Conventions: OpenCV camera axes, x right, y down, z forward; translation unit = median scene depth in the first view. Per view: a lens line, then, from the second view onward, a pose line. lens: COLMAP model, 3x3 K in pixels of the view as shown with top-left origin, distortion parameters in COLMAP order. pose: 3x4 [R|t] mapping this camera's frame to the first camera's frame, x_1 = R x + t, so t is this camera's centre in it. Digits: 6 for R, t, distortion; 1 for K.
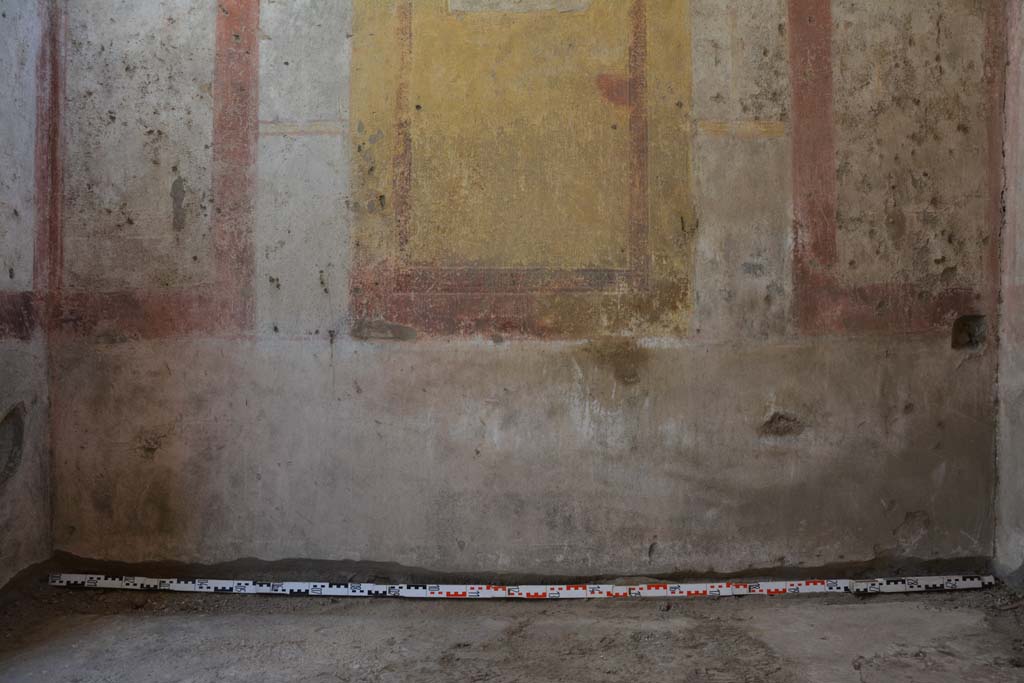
lens RADIAL K [[791.2, 0, 512.0], [0, 791.2, 341.5], [0, 0, 1]] dist [-0.162086, 0.113337]
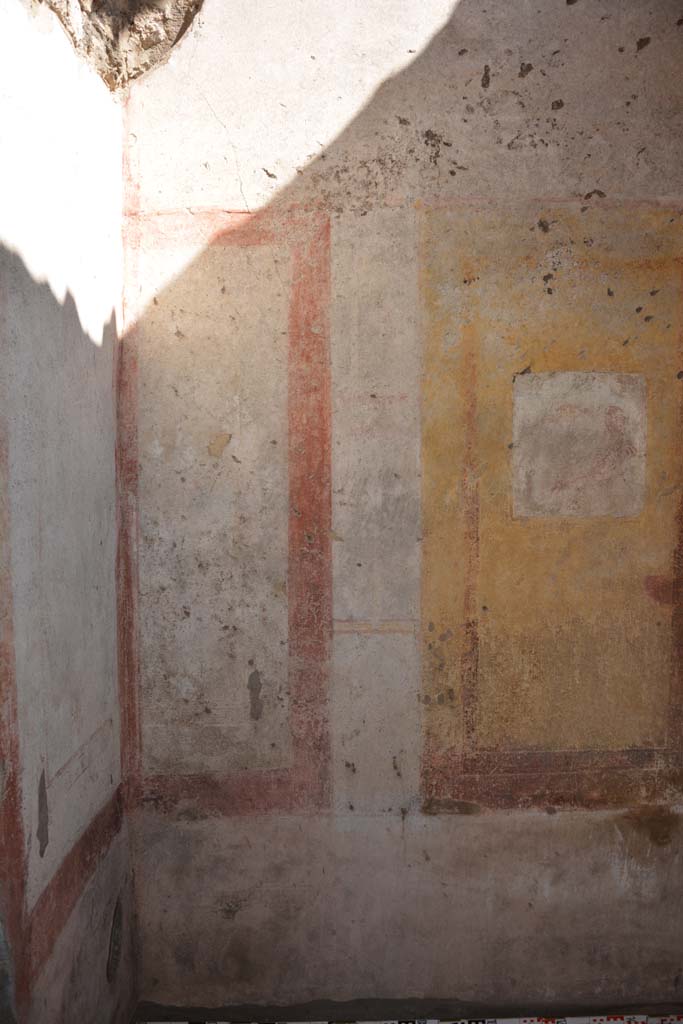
lens RADIAL K [[791.2, 0, 341.5], [0, 791.2, 512.0], [0, 0, 1]] dist [-0.162086, 0.113337]
pose [[0.999541, -0.005533, 0.029771, -0.348302], [0.004779, 0.999668, 0.025333, -0.459975], [-0.029901, -0.025179, 0.999236, -0.075333]]
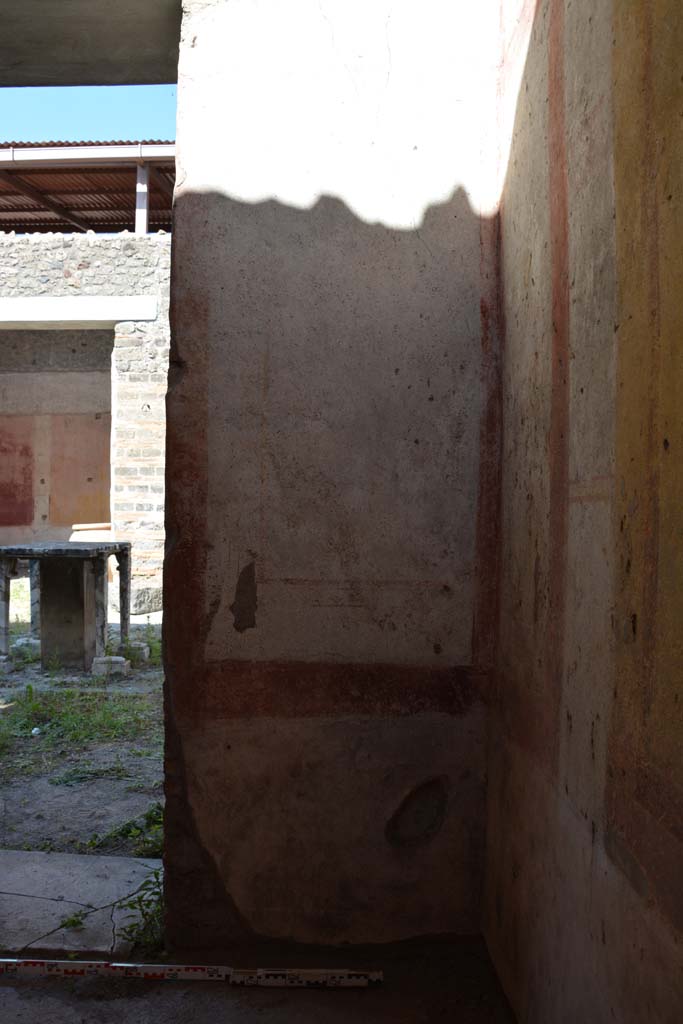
lens RADIAL K [[791.2, 0, 341.5], [0, 791.2, 512.0], [0, 0, 1]] dist [-0.162086, 0.113337]
pose [[0.023935, -0.006592, -0.999692, 0.363185], [-0.047360, 0.998848, -0.007720, -0.242737], [0.998591, 0.047530, 0.023595, 0.780517]]
